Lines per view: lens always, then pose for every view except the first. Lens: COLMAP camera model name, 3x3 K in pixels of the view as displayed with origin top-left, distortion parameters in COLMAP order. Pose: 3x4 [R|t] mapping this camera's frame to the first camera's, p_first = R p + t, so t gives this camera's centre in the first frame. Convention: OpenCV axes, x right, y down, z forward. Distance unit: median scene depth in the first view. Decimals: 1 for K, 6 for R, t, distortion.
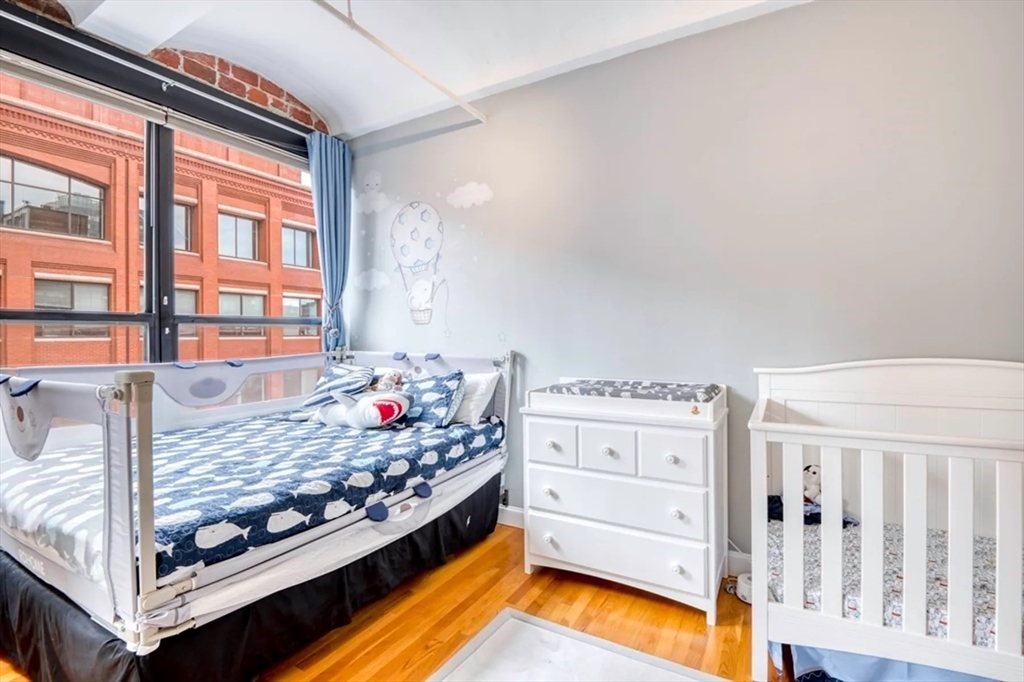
lens RADIAL K [[463.4, 0, 515.0], [0, 463.4, 337.2], [0, 0, 1]] dist [0.003082, -0.022495]
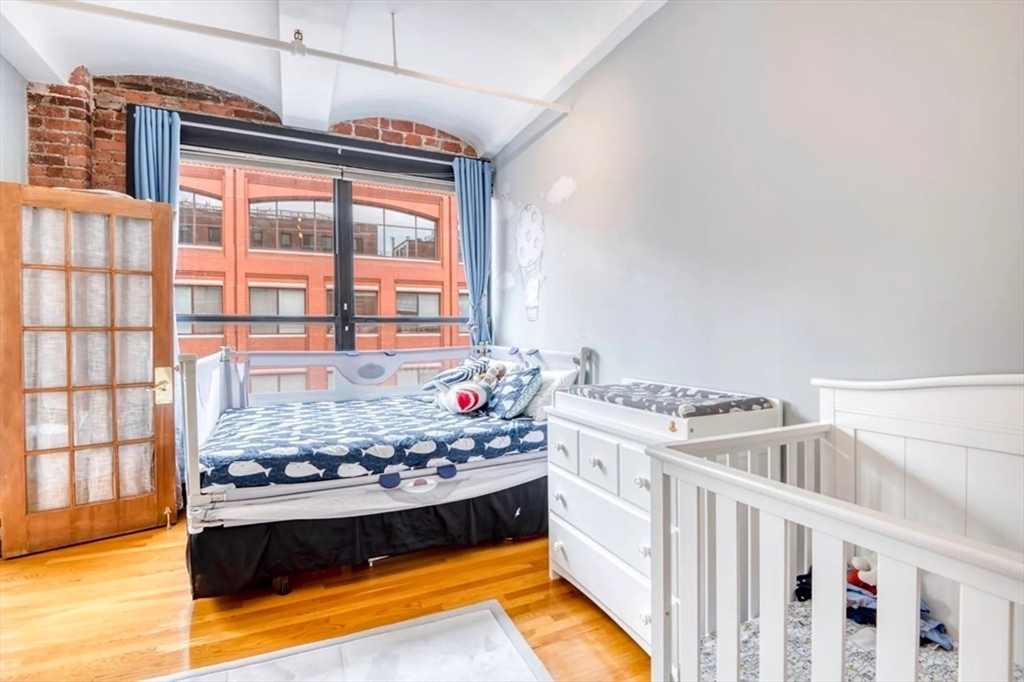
lens RADIAL K [[463.4, 0, 515.0], [0, 463.4, 337.2], [0, 0, 1]] dist [0.003082, -0.022495]
pose [[0.821482, 0.006588, -0.570196, 0.404968], [-0.002248, 0.999963, 0.008316, -0.000244], [0.570230, -0.005549, 0.821466, 0.131464]]
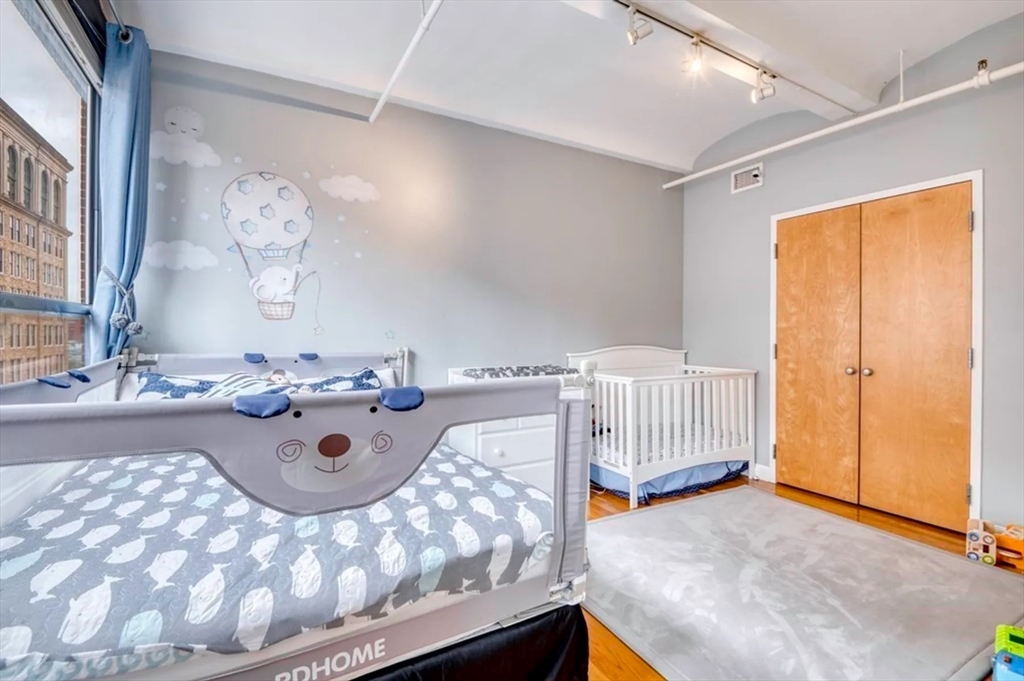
lens RADIAL K [[463.4, 0, 515.0], [0, 463.4, 336.7], [0, 0, 1]] dist [0.003082, -0.022495]
pose [[0.519058, 0.002418, 0.854735, -0.779437], [-0.000536, 0.999997, -0.002504, 0.006211], [-0.854739, 0.000841, 0.519058, 0.211144]]
